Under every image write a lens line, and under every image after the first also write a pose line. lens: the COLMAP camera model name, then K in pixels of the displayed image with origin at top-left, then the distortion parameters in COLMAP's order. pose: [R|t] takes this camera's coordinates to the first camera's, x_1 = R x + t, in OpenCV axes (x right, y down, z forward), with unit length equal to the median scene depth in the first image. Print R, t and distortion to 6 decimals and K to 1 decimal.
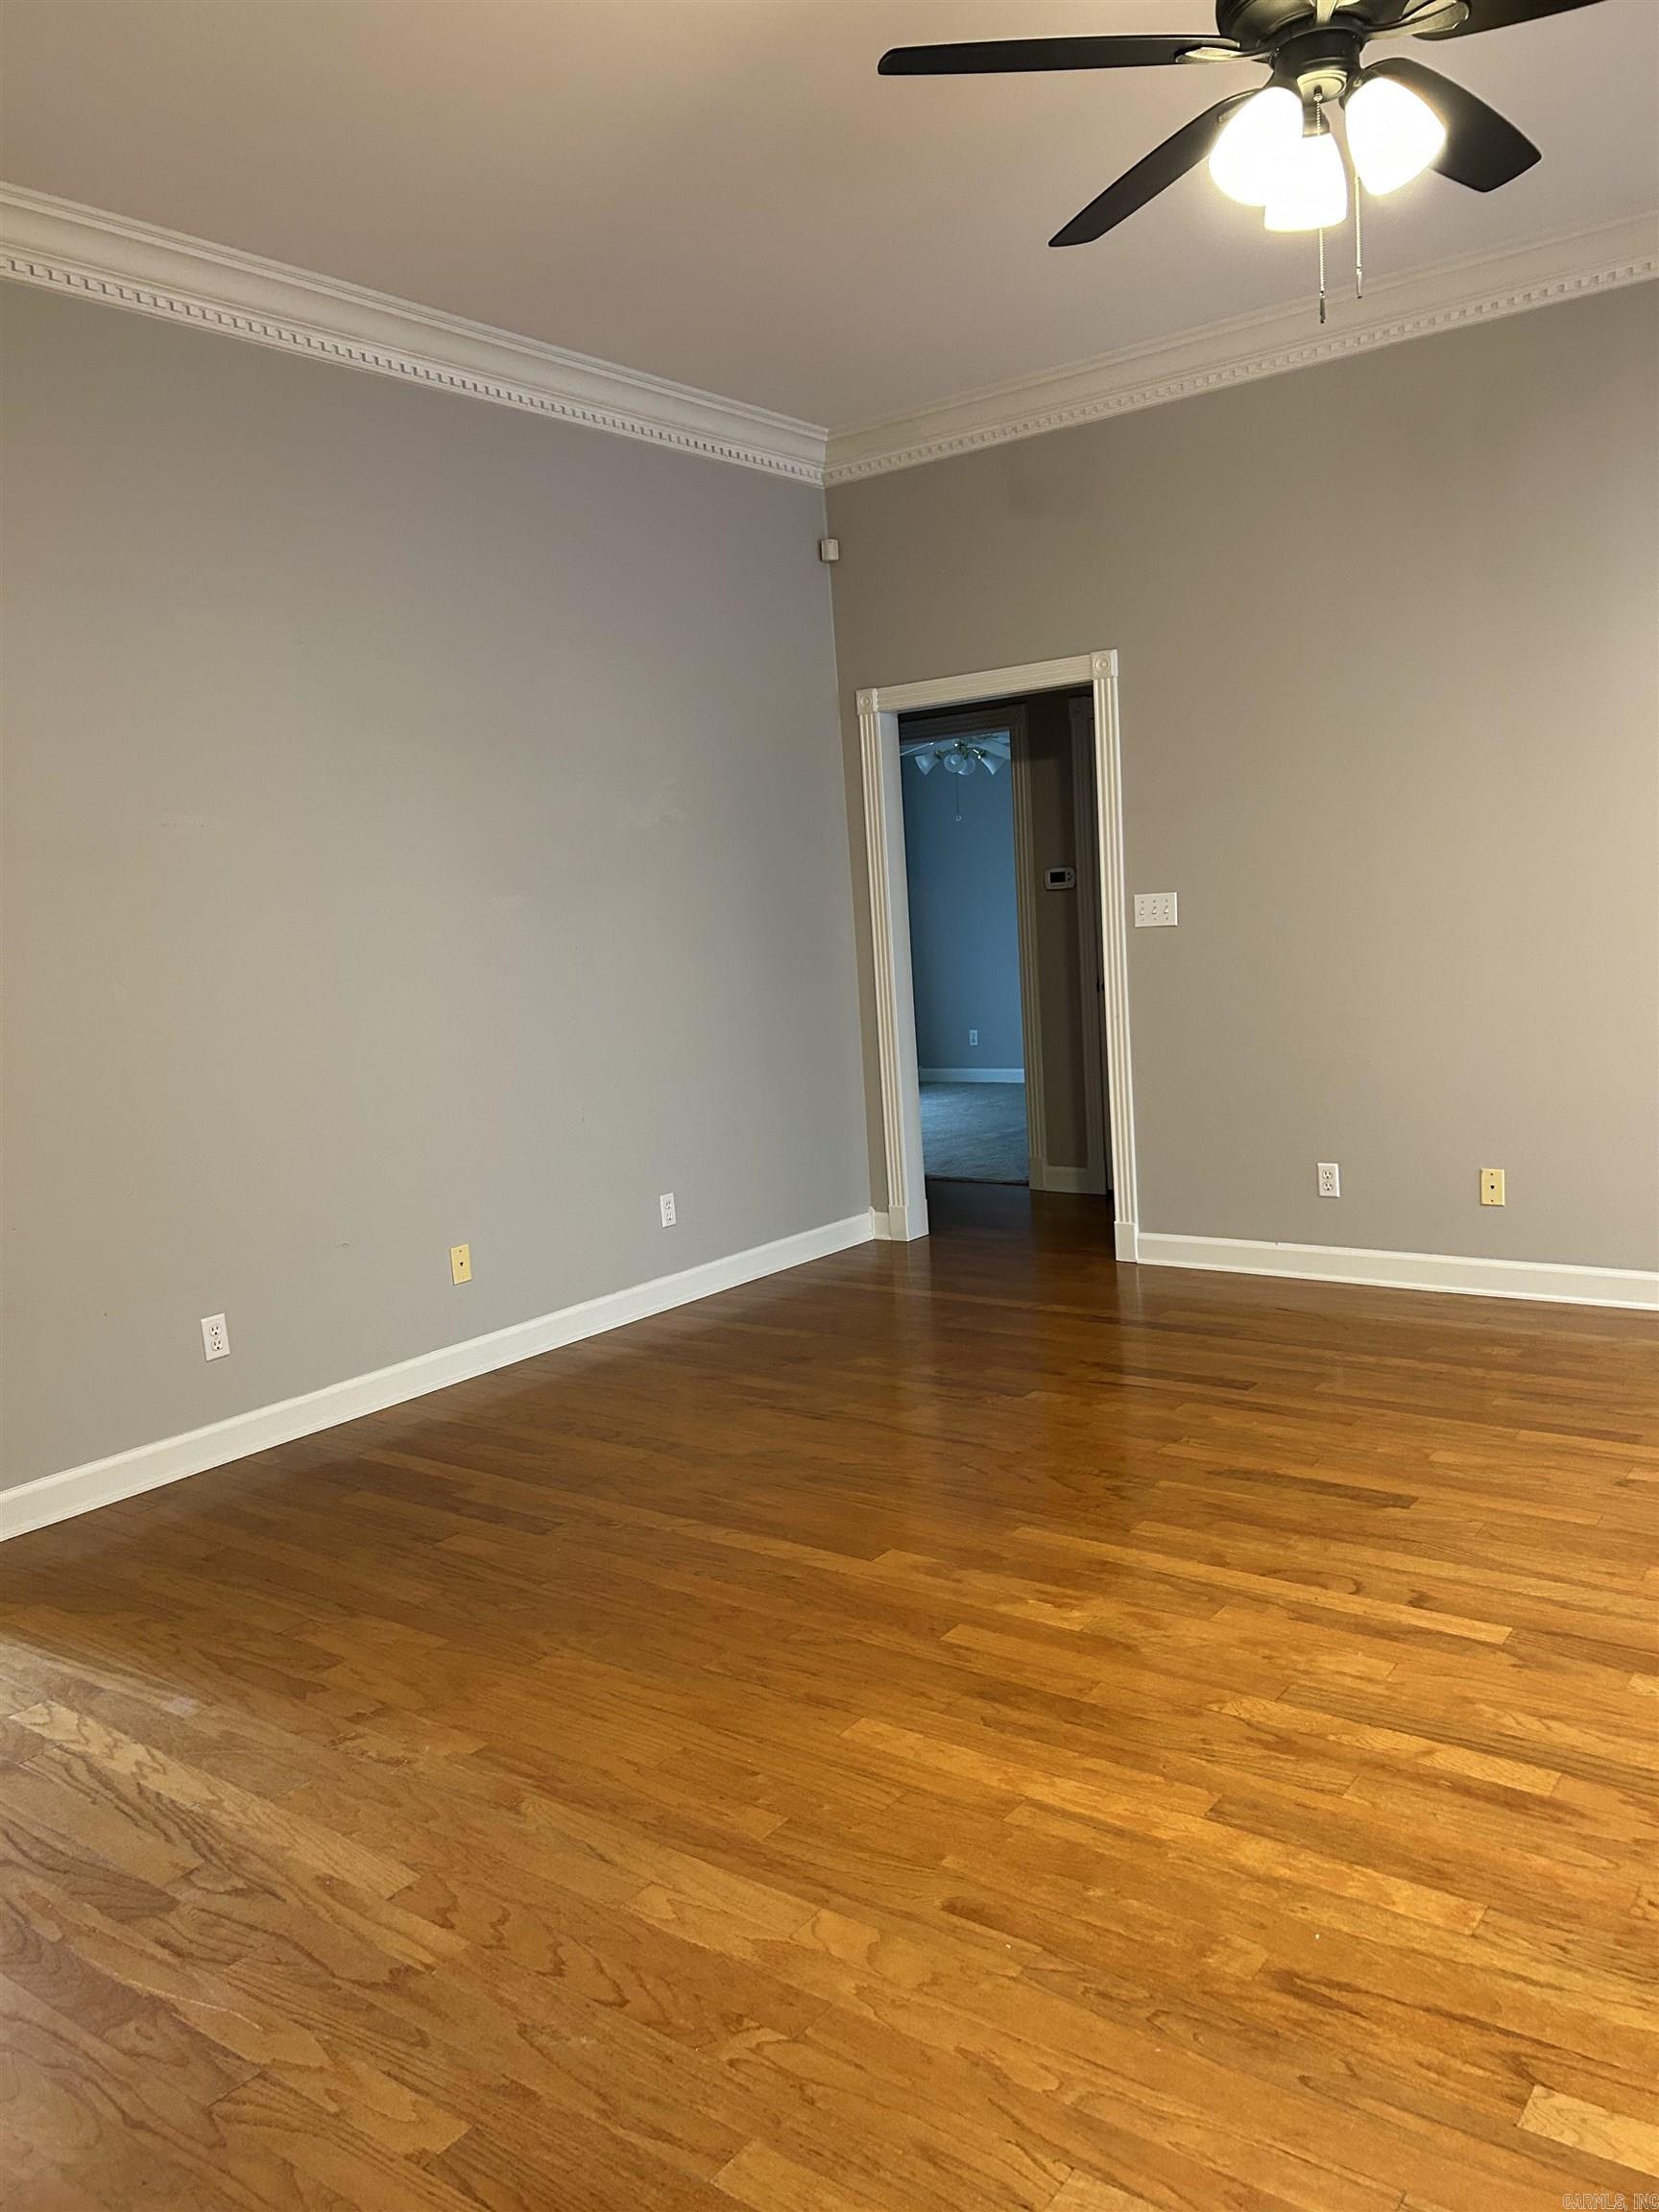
lens RADIAL K [[1677.4, 0, 832.4], [0, 1677.4, 1106.1], [0, 0, 1]] dist [0.032148, -0.031138]
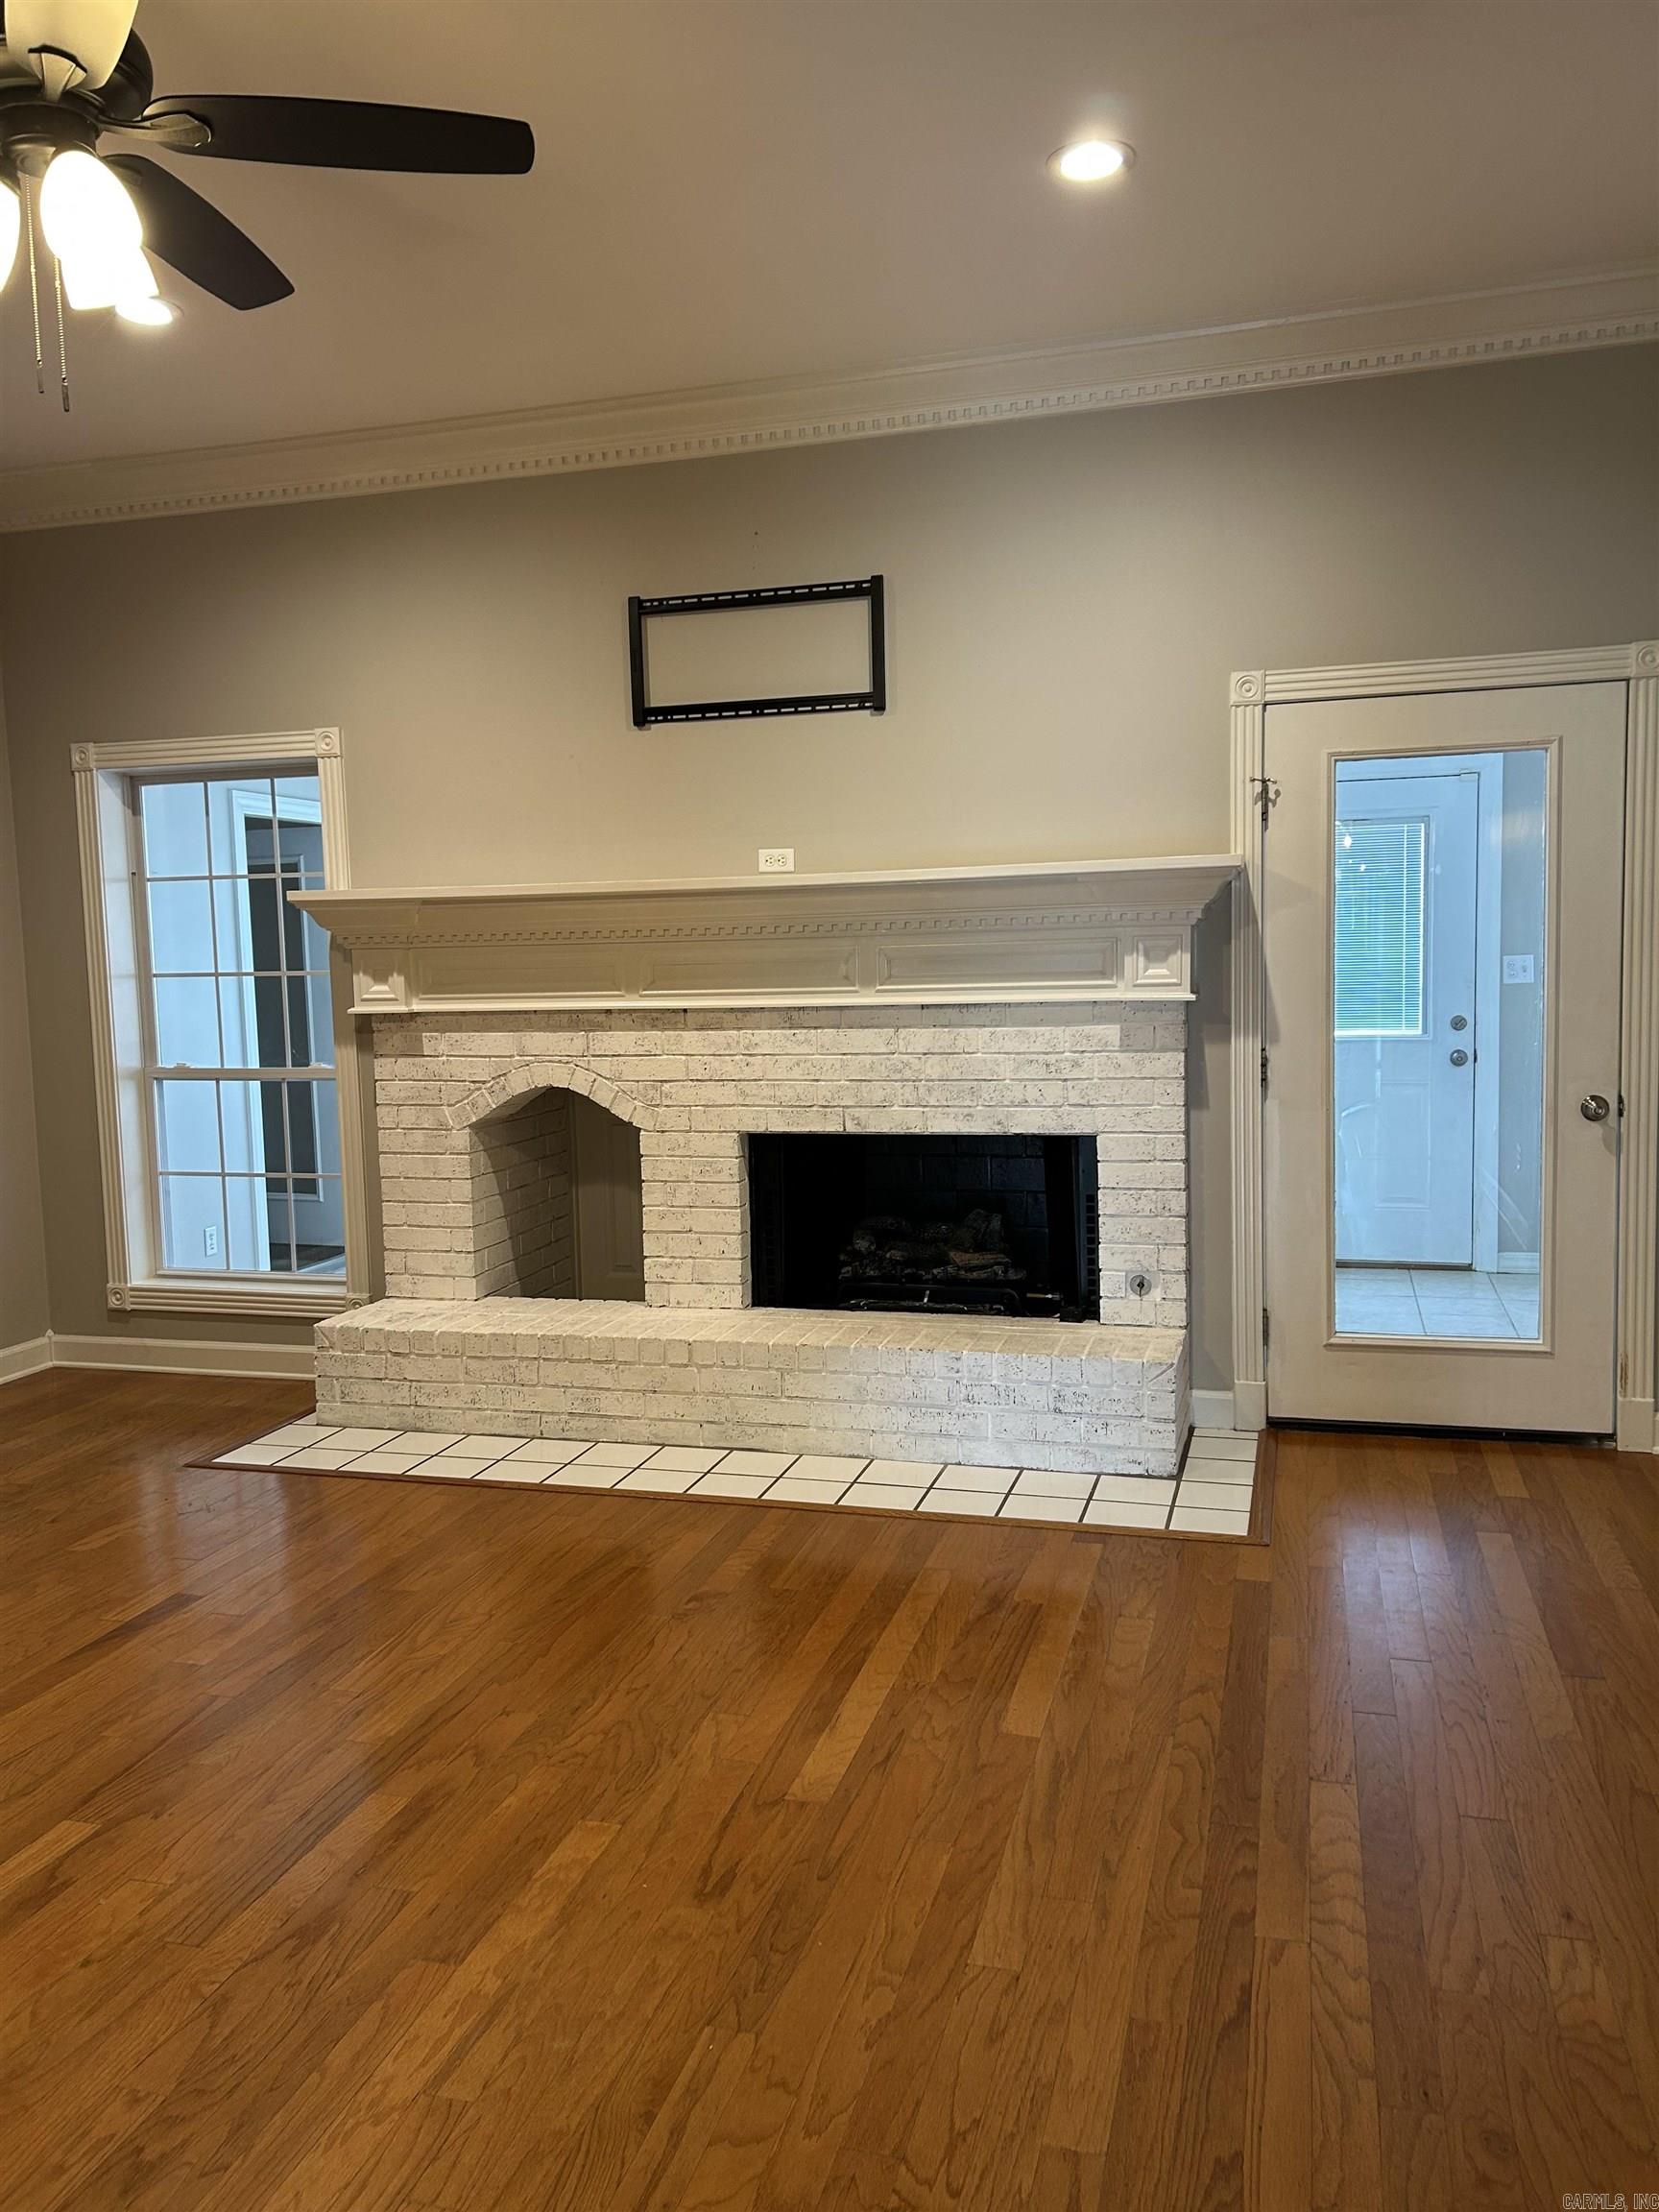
lens RADIAL K [[1677.4, 0, 829.5], [0, 1677.4, 1107.6], [0, 0, 1]] dist [0.032148, -0.031138]
pose [[-0.369307, -0.011100, 0.929241, -0.796945], [0.159934, 0.984250, 0.075320, -0.105101], [-0.915442, 0.176434, -0.361715, 1.136701]]
